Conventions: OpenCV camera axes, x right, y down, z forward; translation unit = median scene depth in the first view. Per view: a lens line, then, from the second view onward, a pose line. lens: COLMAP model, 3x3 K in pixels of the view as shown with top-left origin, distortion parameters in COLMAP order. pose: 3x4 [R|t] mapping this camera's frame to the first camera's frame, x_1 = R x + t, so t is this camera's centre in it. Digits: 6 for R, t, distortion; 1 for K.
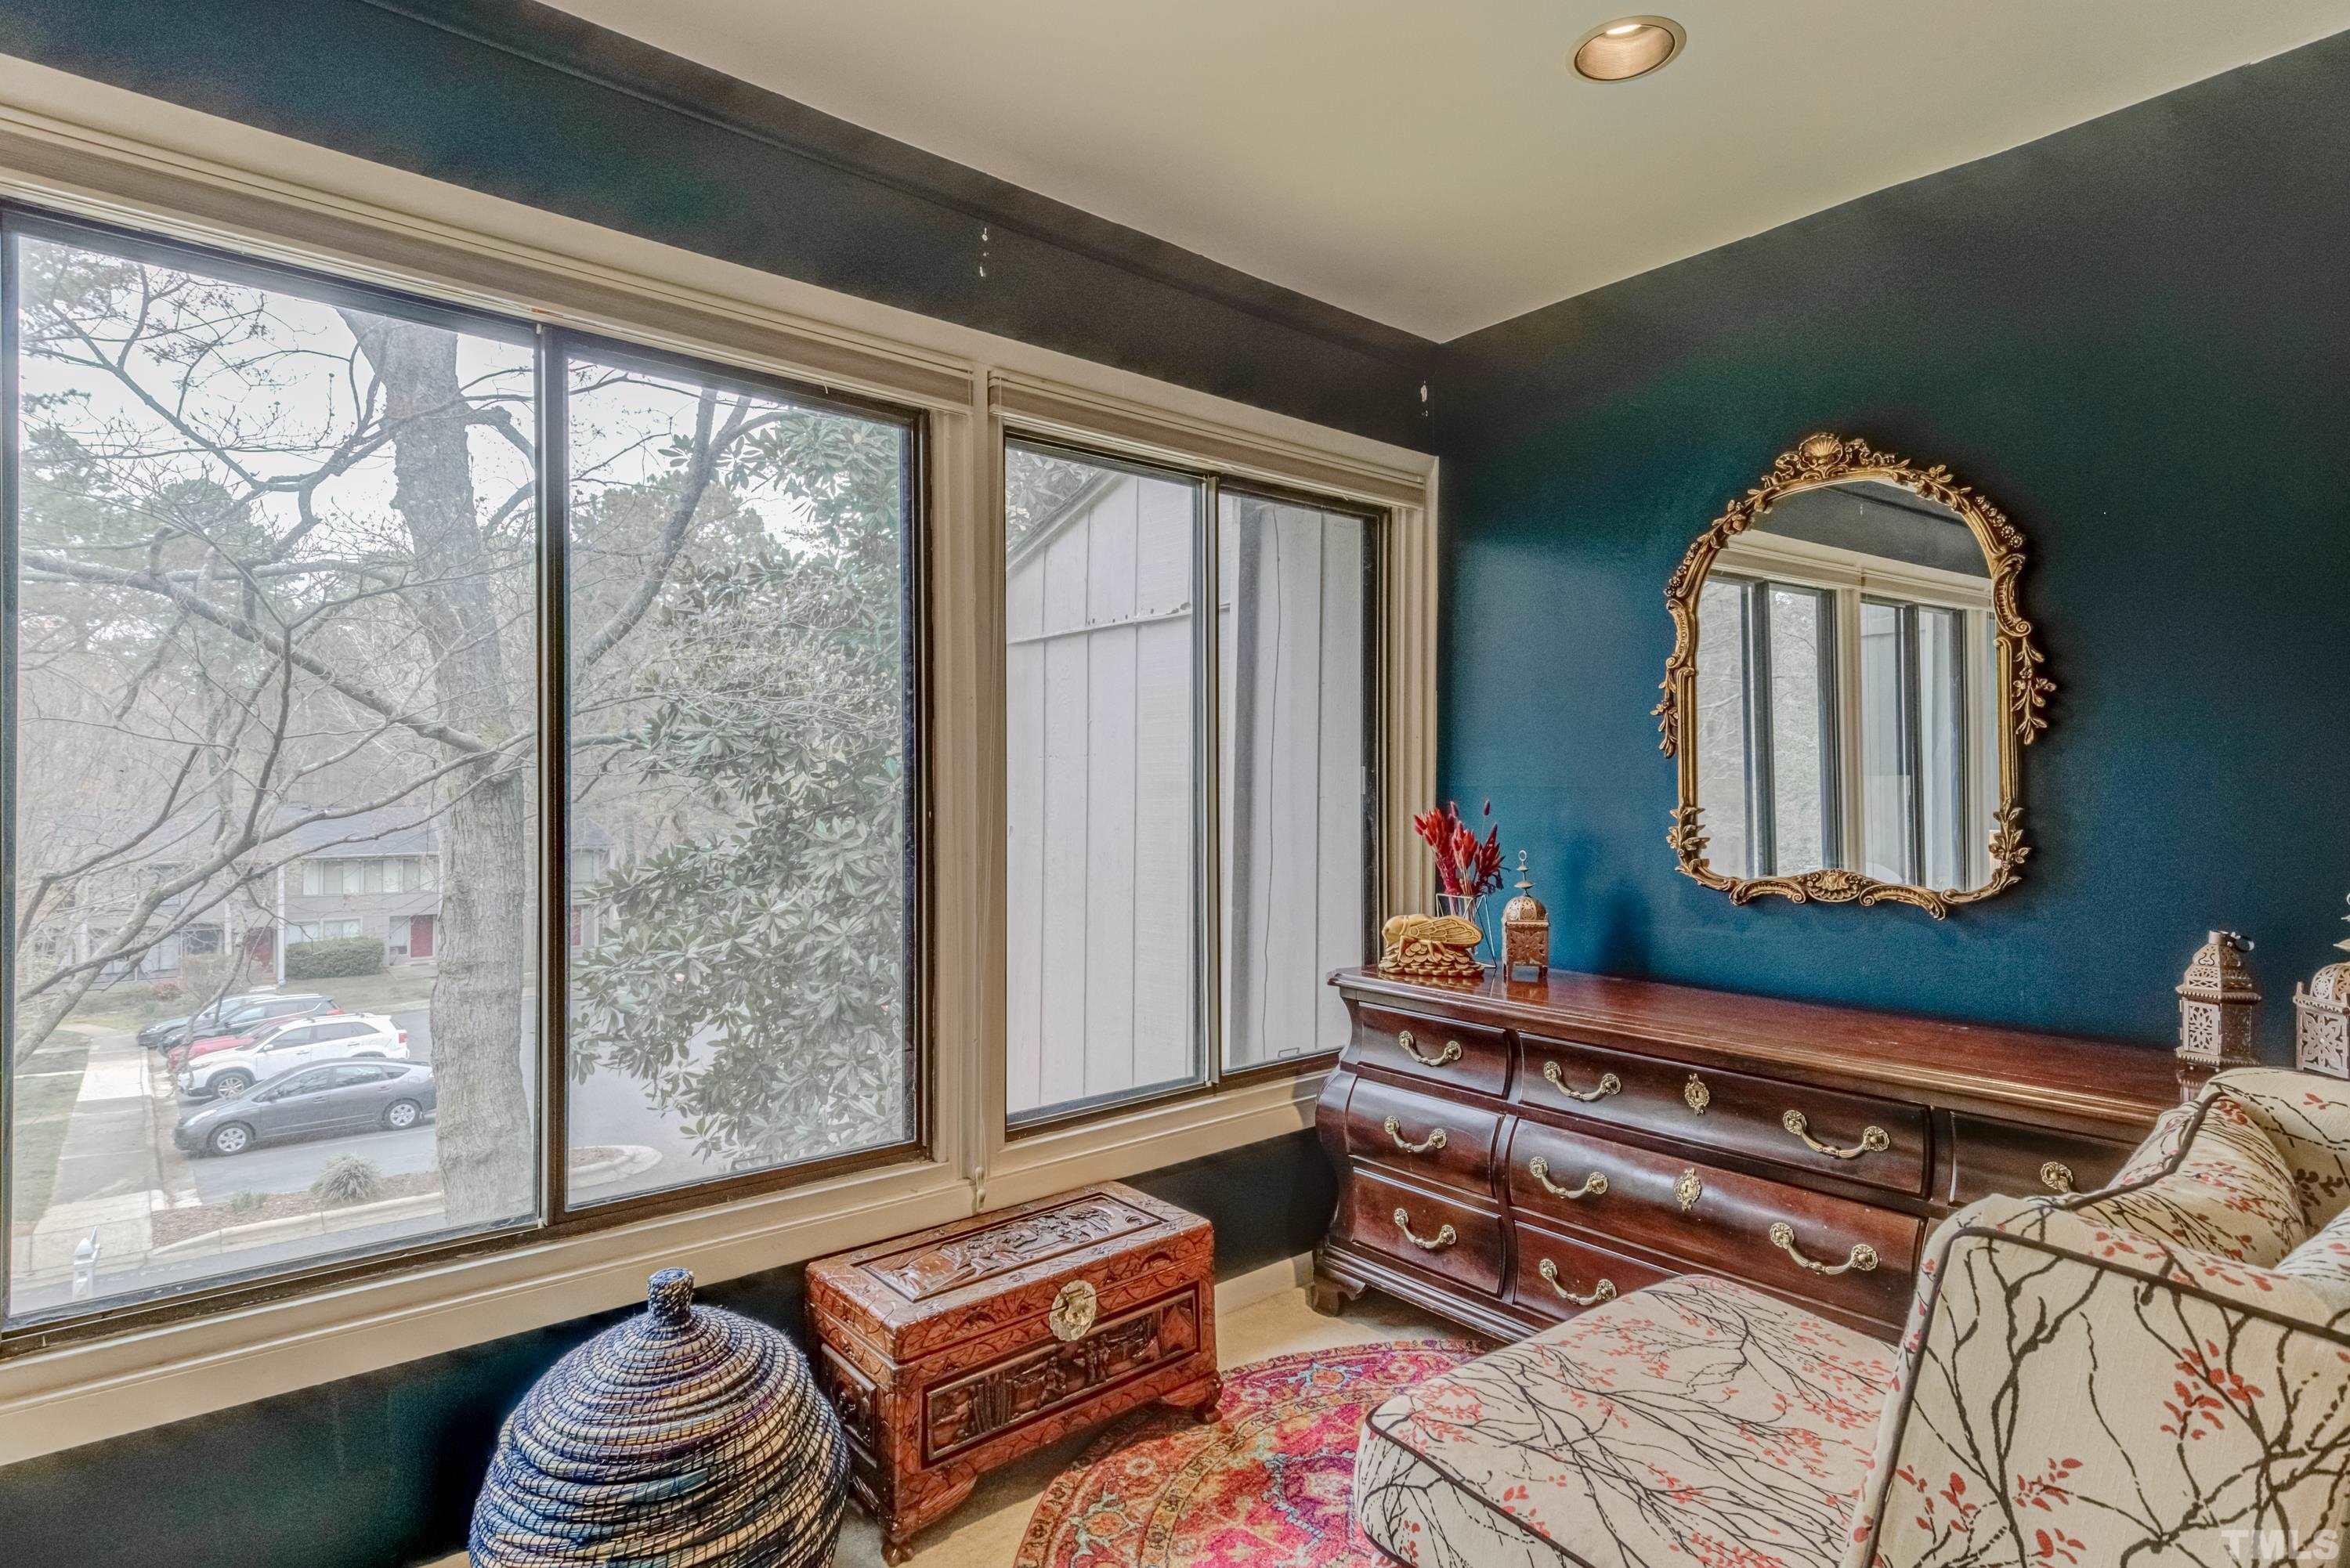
lens RADIAL K [[1163.4, 0, 1165.1], [0, 1163.4, 771.4], [0, 0, 1]] dist [0.016728, -0.000598]
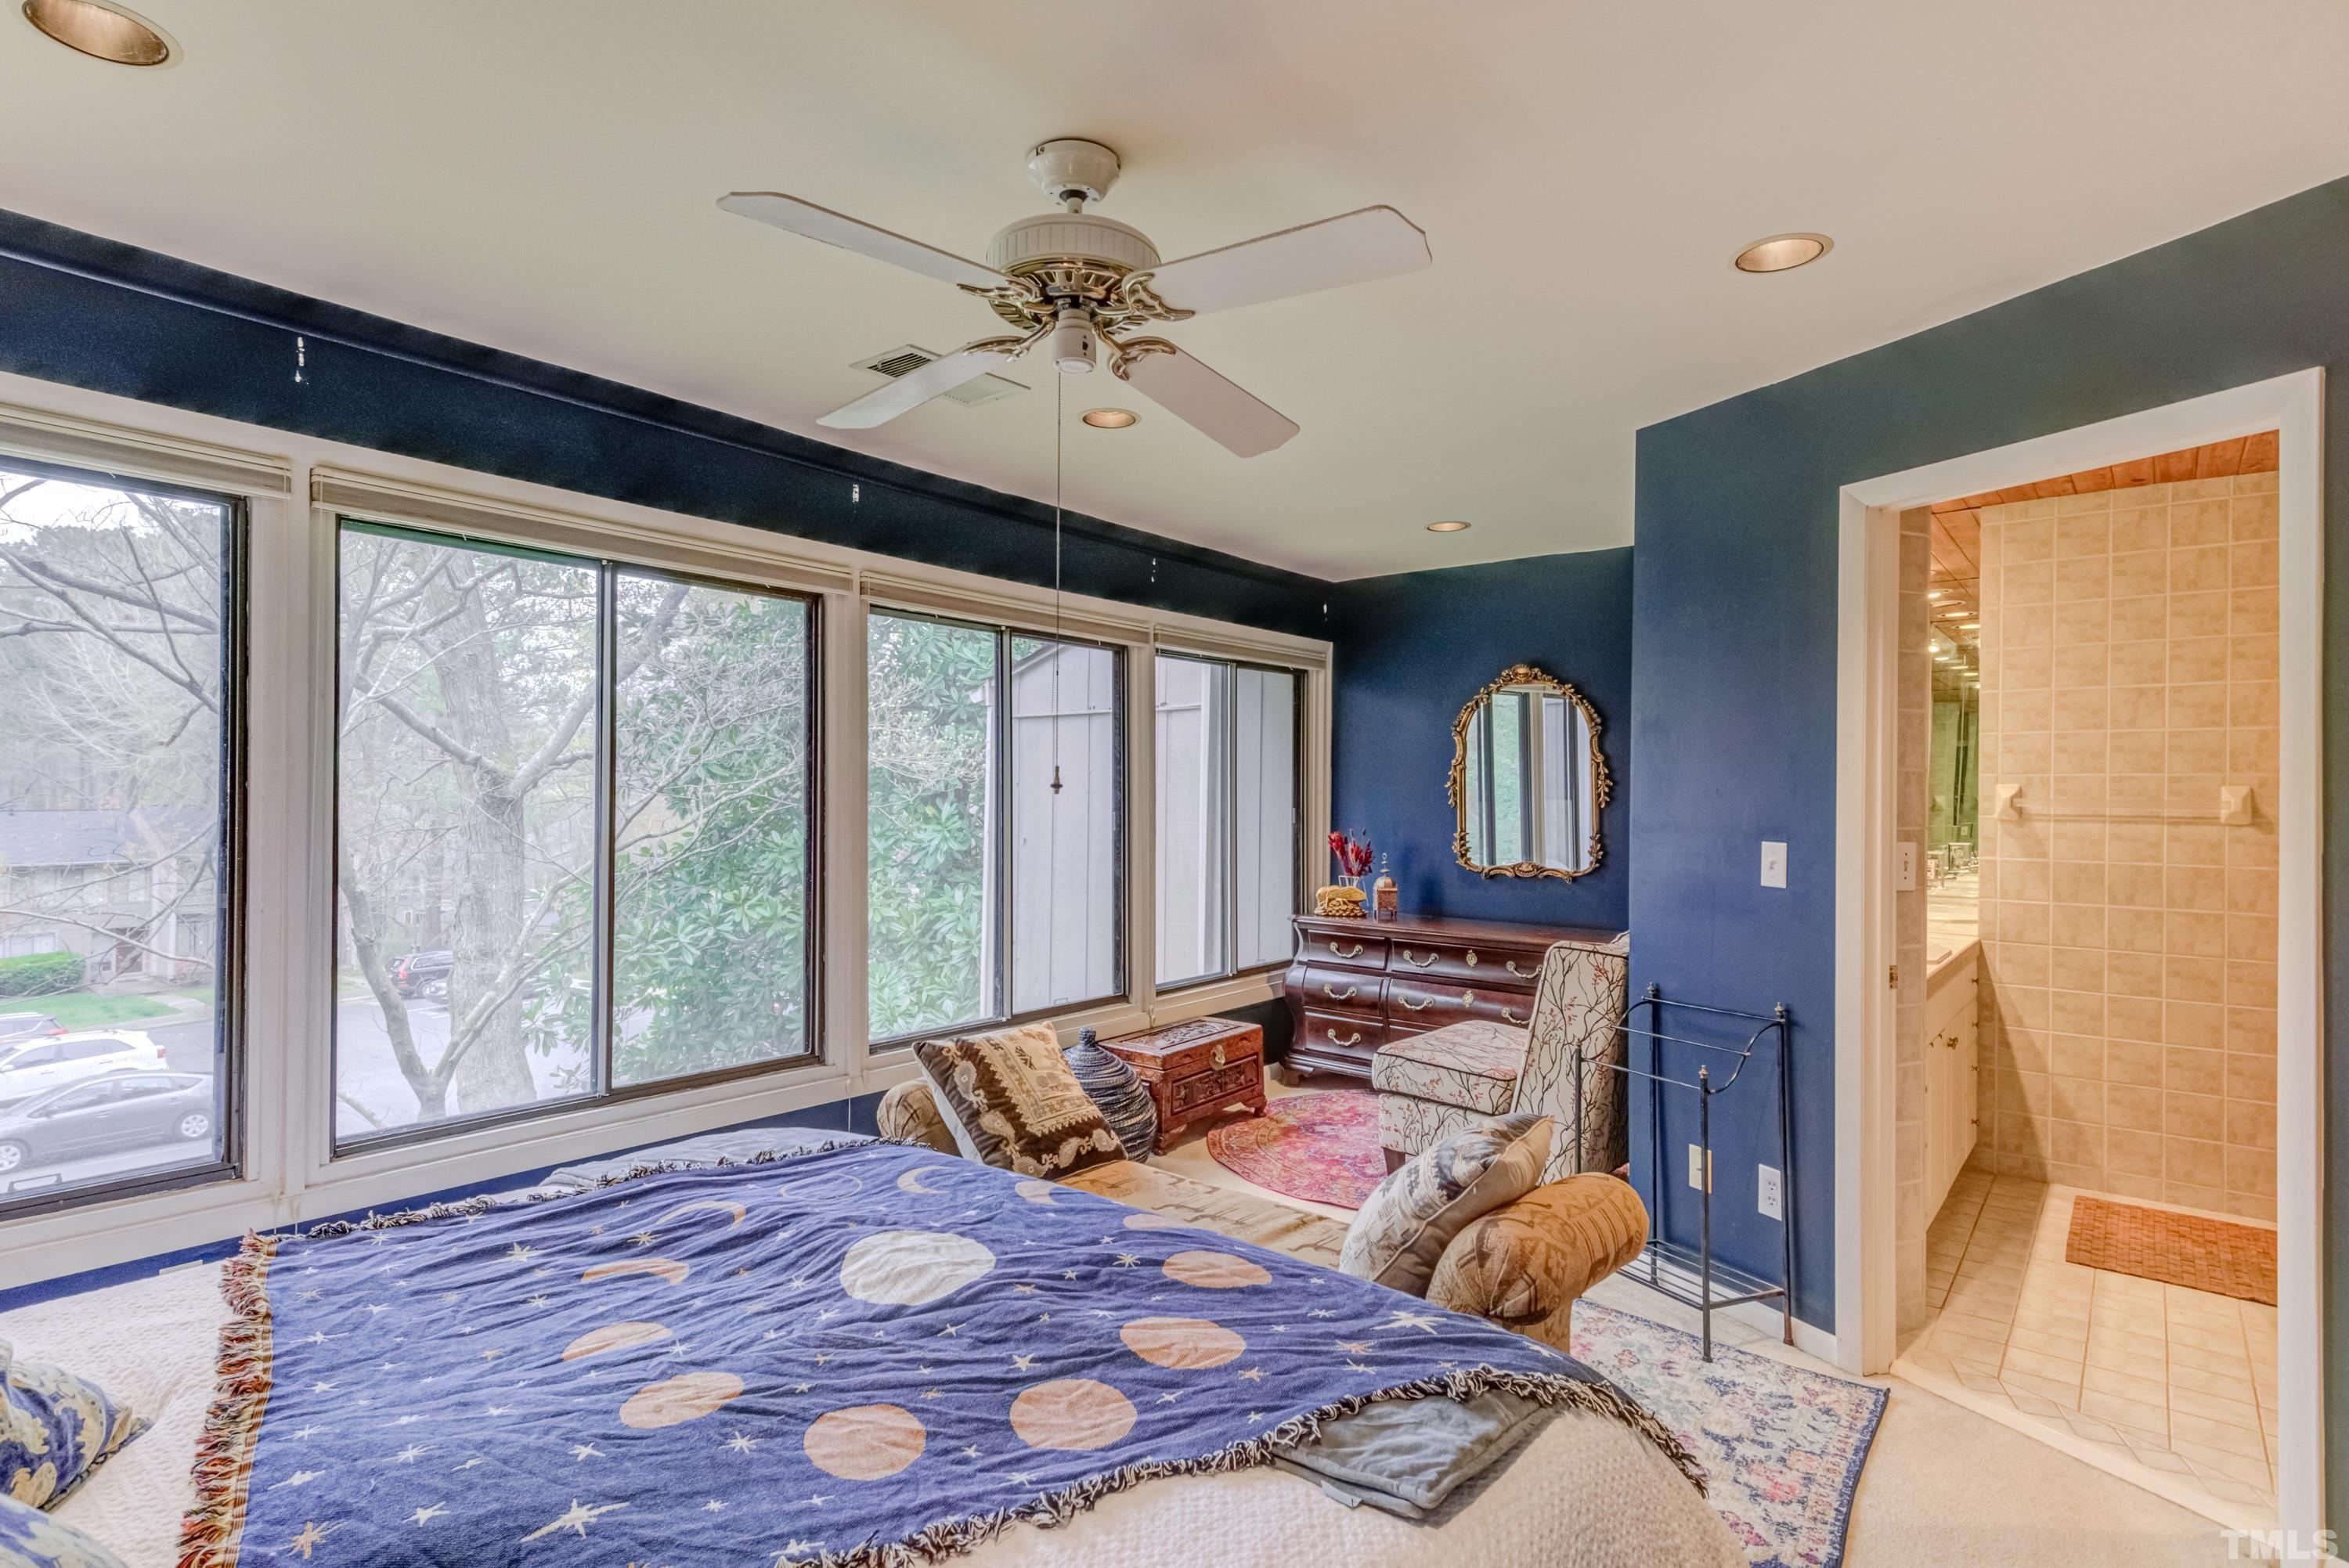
lens RADIAL K [[1172.2, 0, 1127.8], [0, 1172.2, 772.7], [0, 0, 1]] dist [0.025177, -0.004938]
pose [[0.981289, 0.008353, 0.192359, -0.523927], [-0.008299, 0.999965, -0.001089, -0.066612], [-0.192362, -0.000527, 0.981324, -0.910231]]
